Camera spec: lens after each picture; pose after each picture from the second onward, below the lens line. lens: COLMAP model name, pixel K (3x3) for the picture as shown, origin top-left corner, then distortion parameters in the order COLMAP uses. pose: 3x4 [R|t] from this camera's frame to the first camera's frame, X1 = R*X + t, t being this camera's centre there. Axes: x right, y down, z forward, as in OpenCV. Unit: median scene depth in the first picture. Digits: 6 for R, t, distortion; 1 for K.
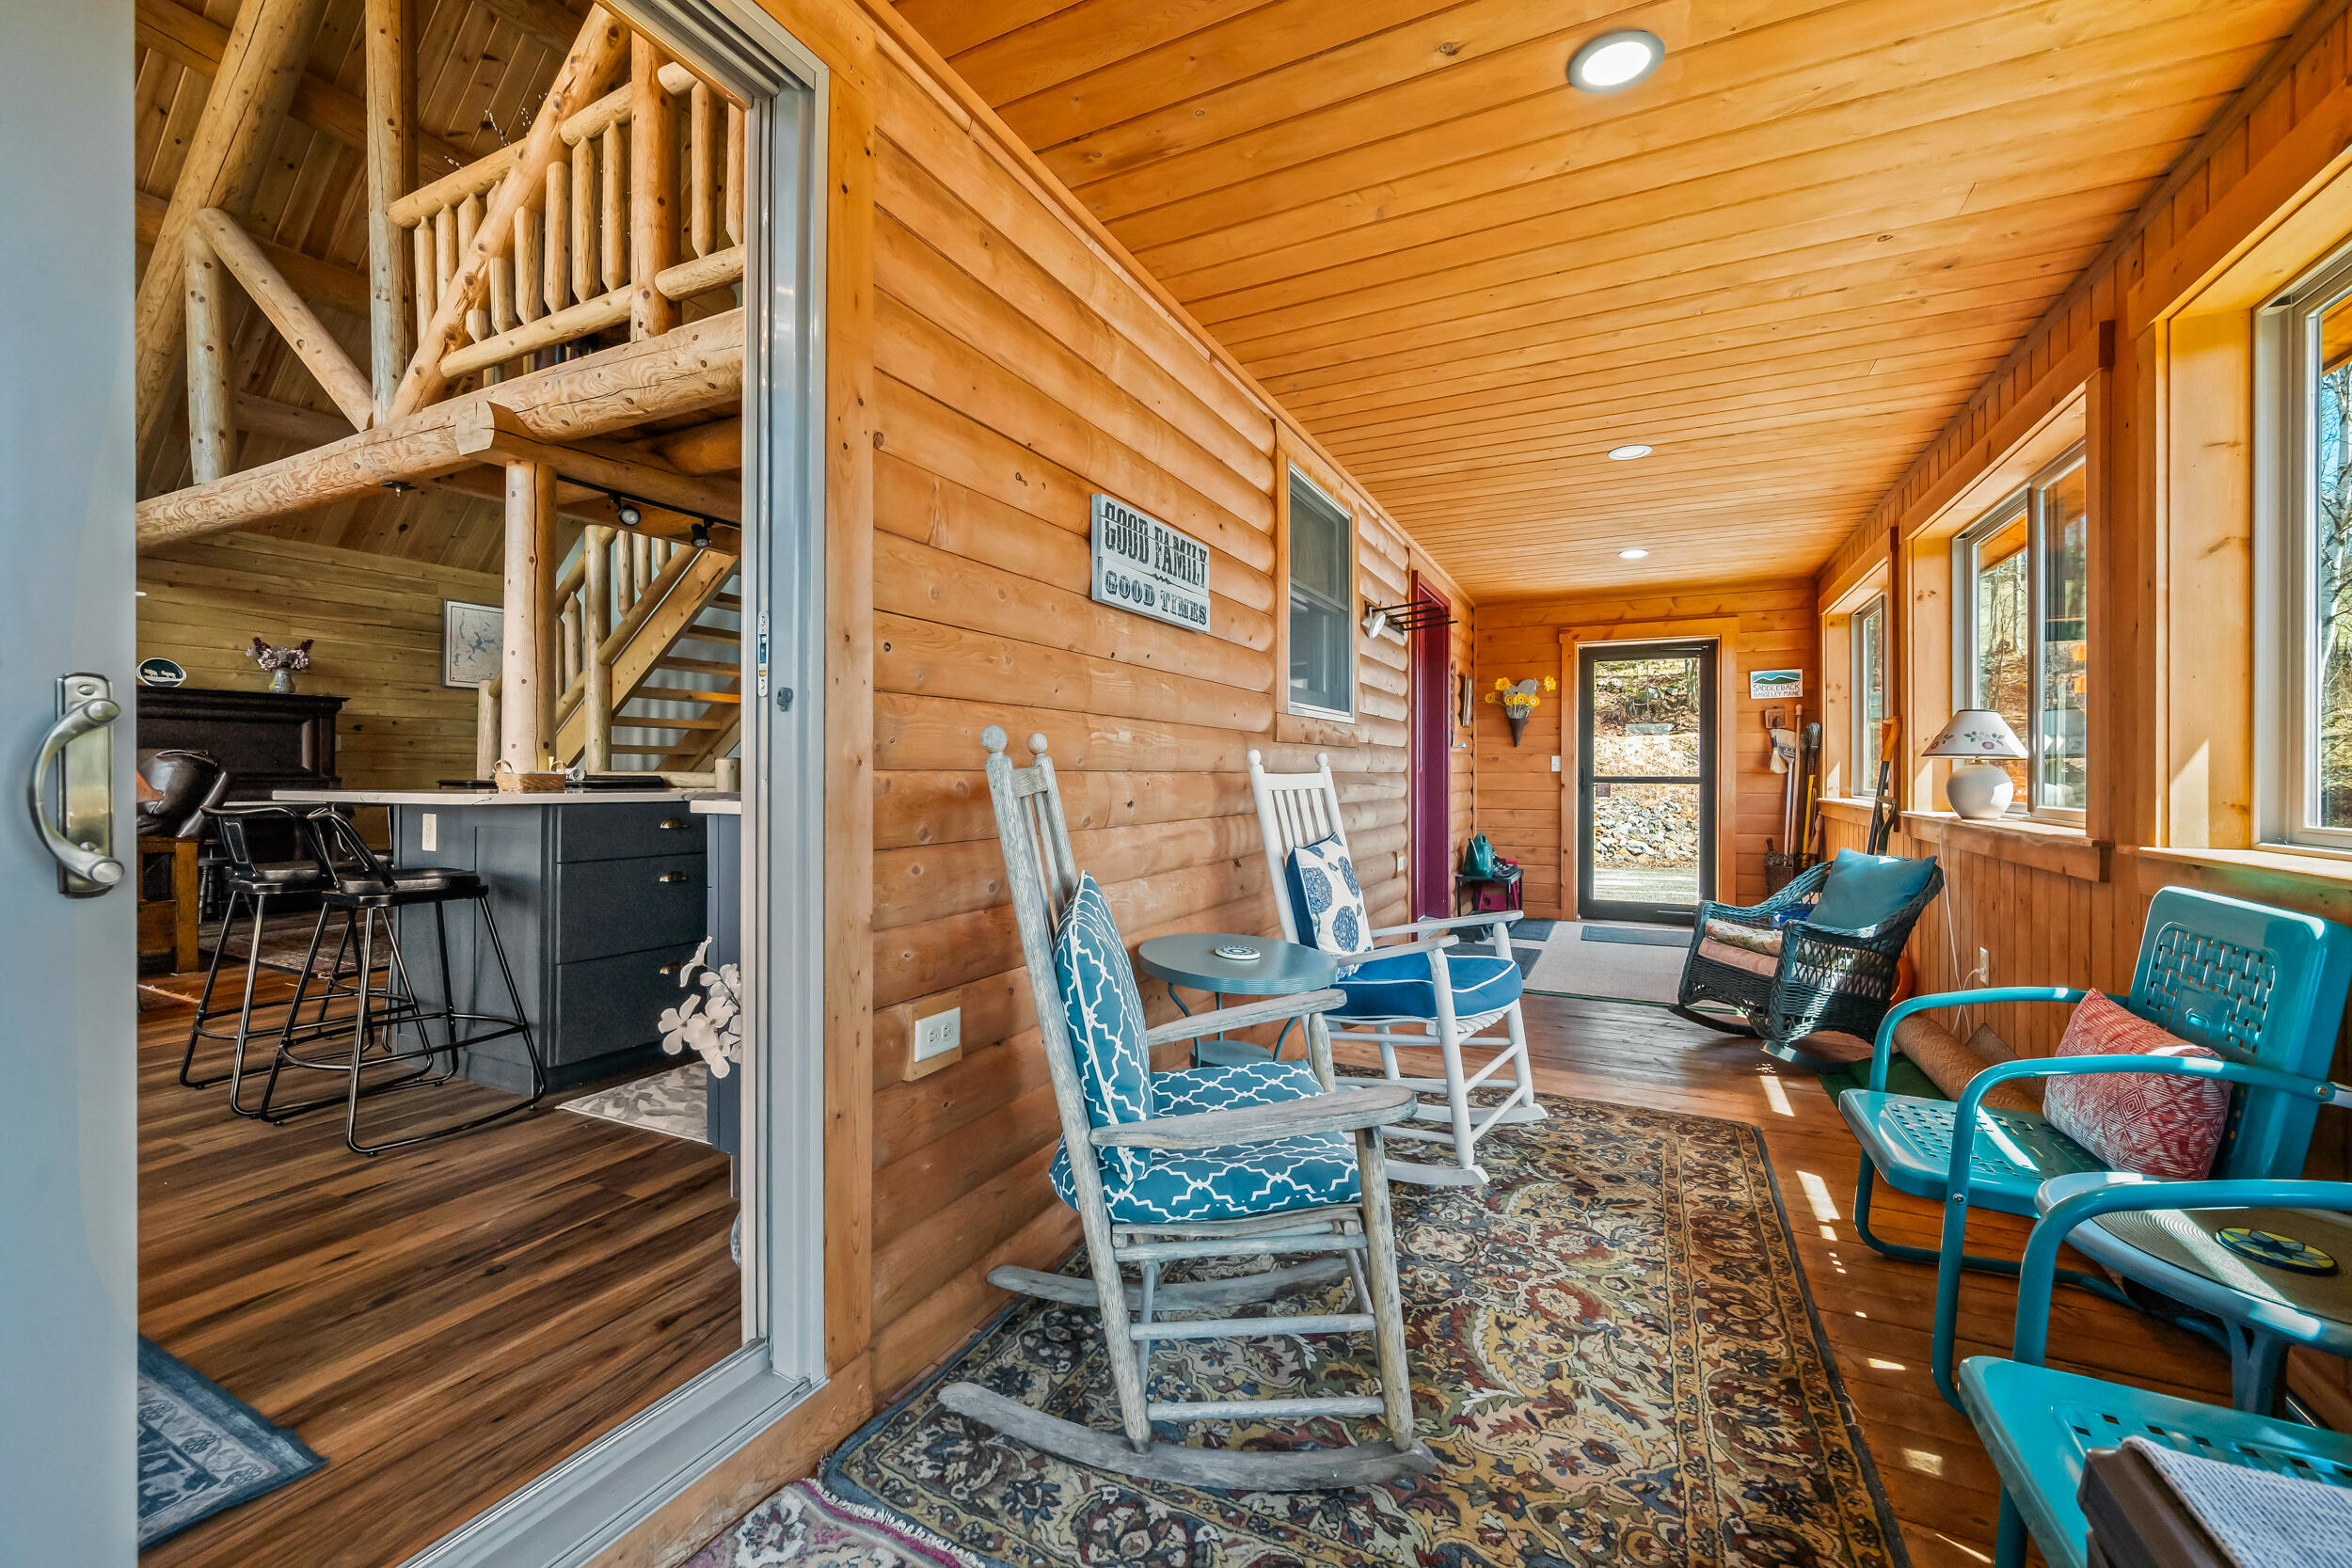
lens RADIAL K [[922.6, 0, 1176.4], [0, 922.6, 775.6], [0, 0, 1]] dist [-0.000877, -0.000073]
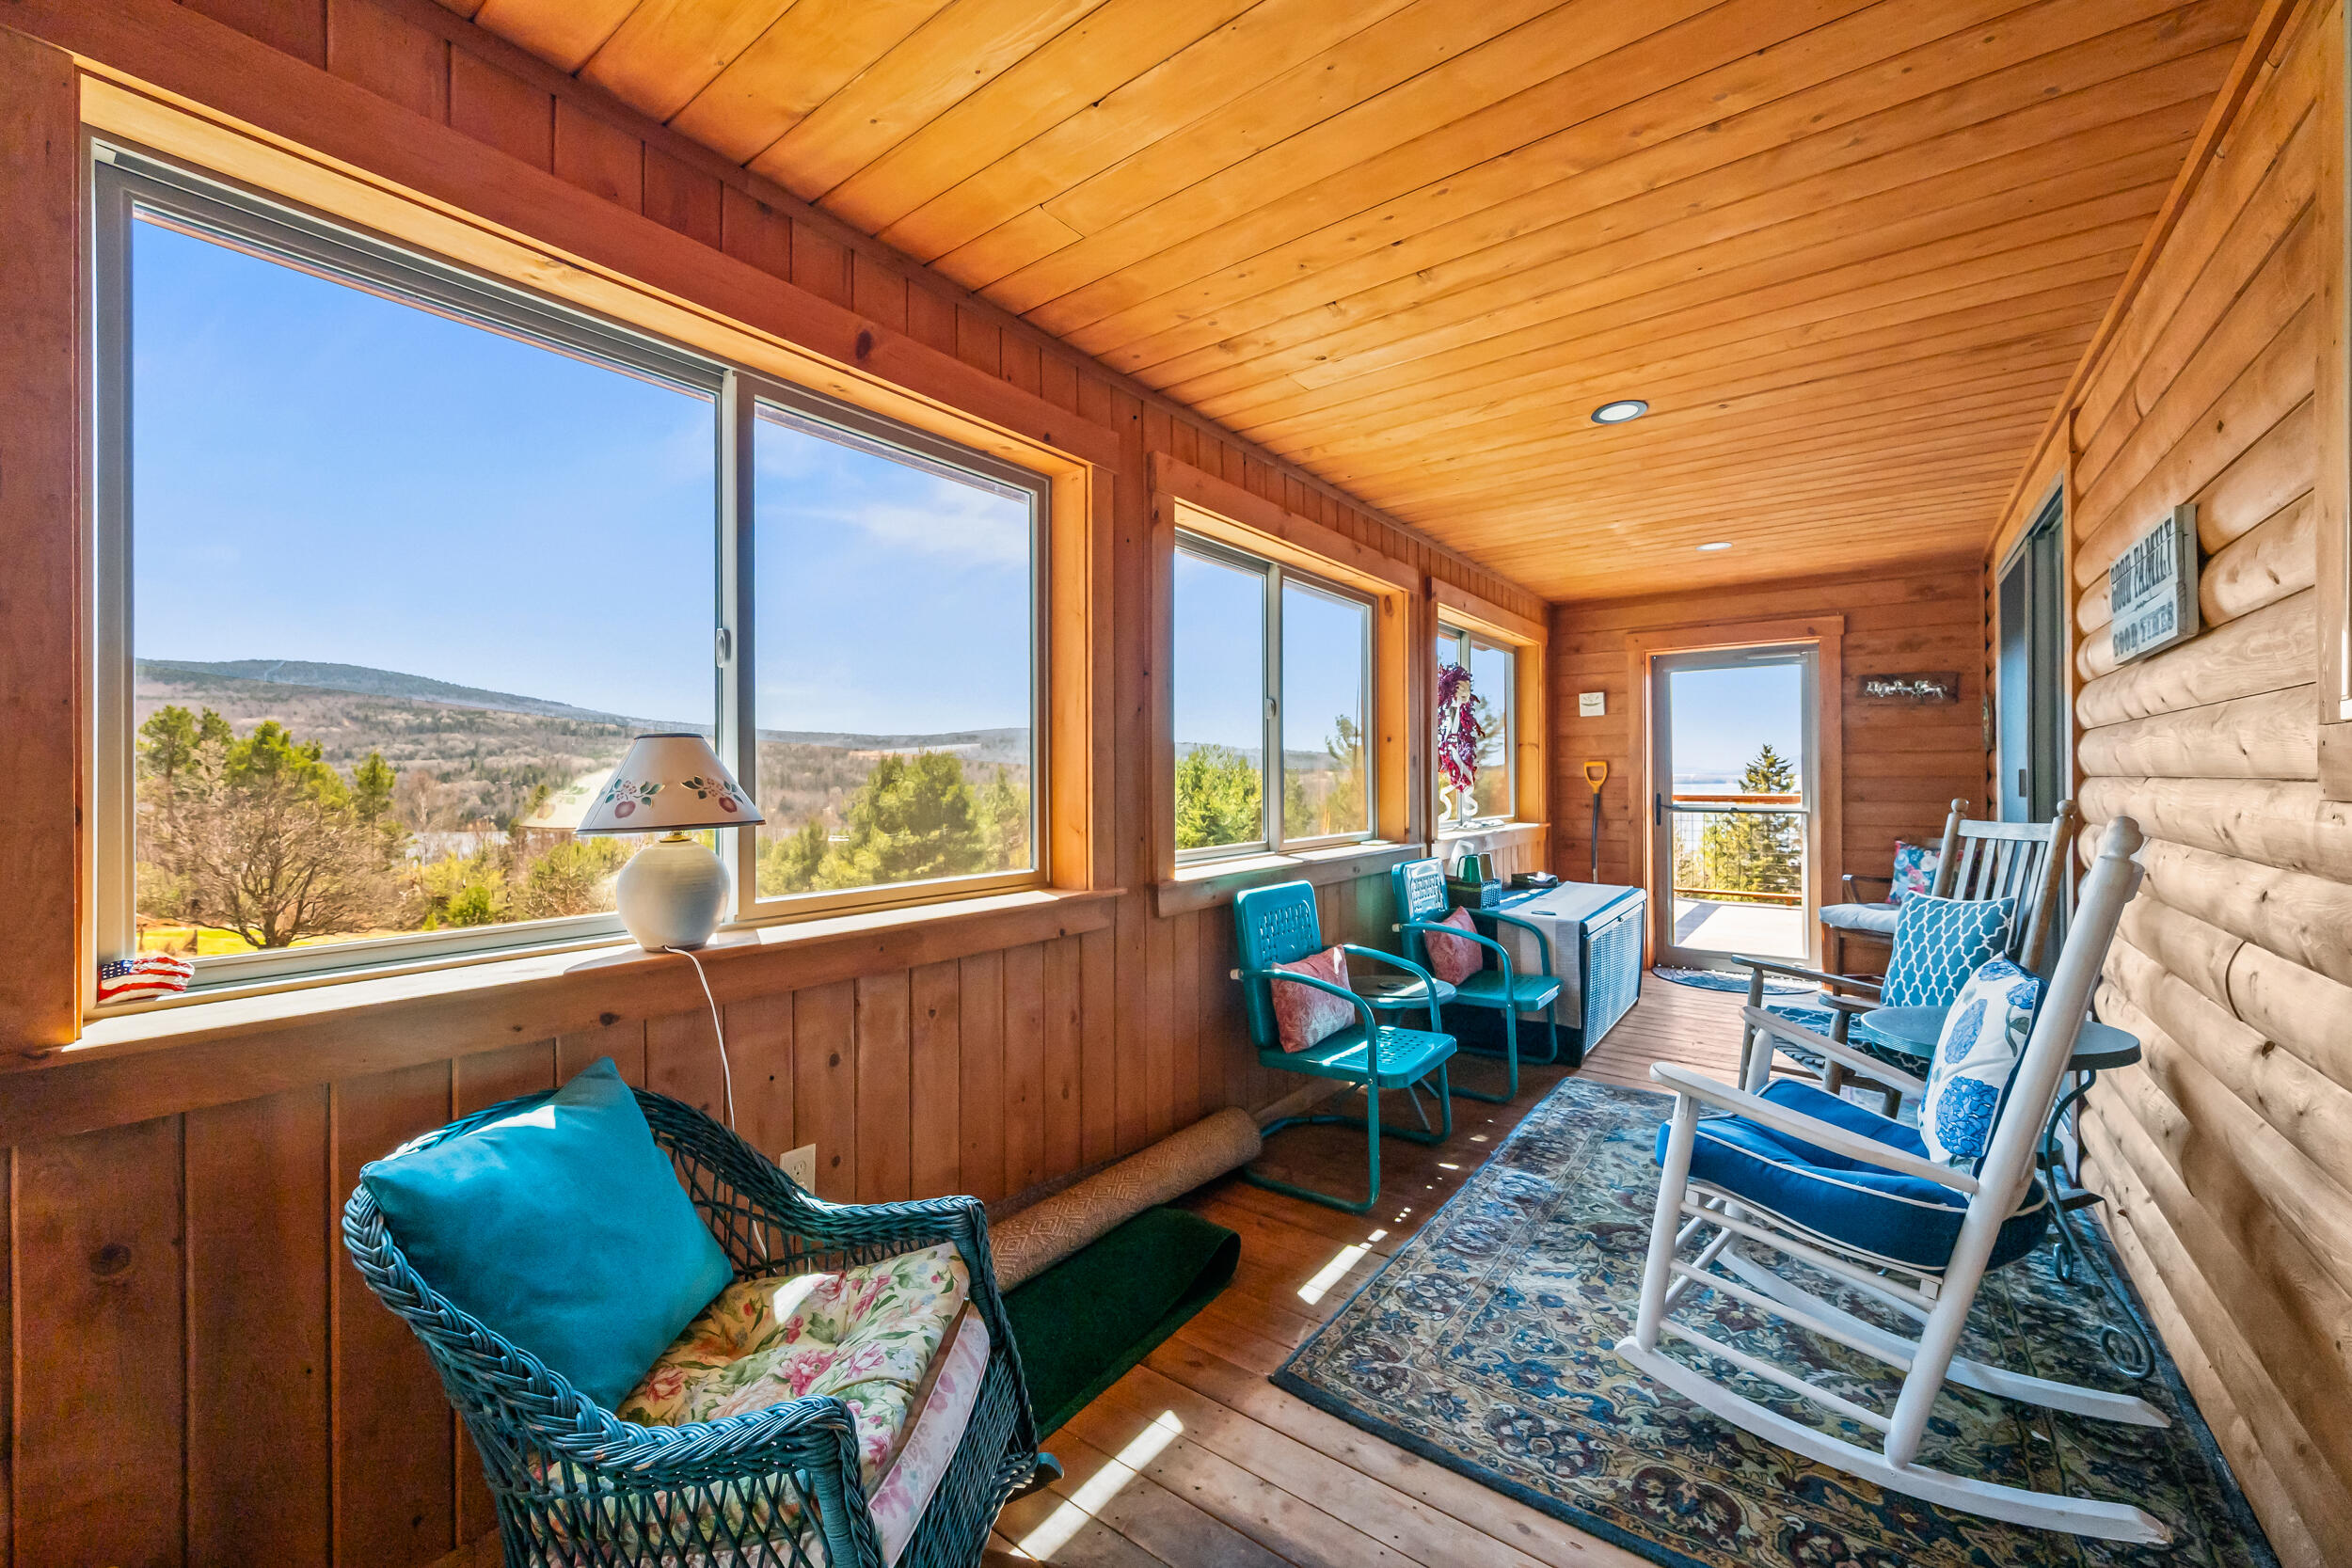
lens RADIAL K [[922.6, 0, 1176.7], [0, 922.6, 783.3], [0, 0, 1]] dist [-0.000877, -0.000073]
pose [[-0.984312, 0.006055, 0.176335, 0.705097], [0.007313, 0.999952, 0.006483, -0.063469], [-0.176287, 0.007671, -0.984309, 2.030945]]
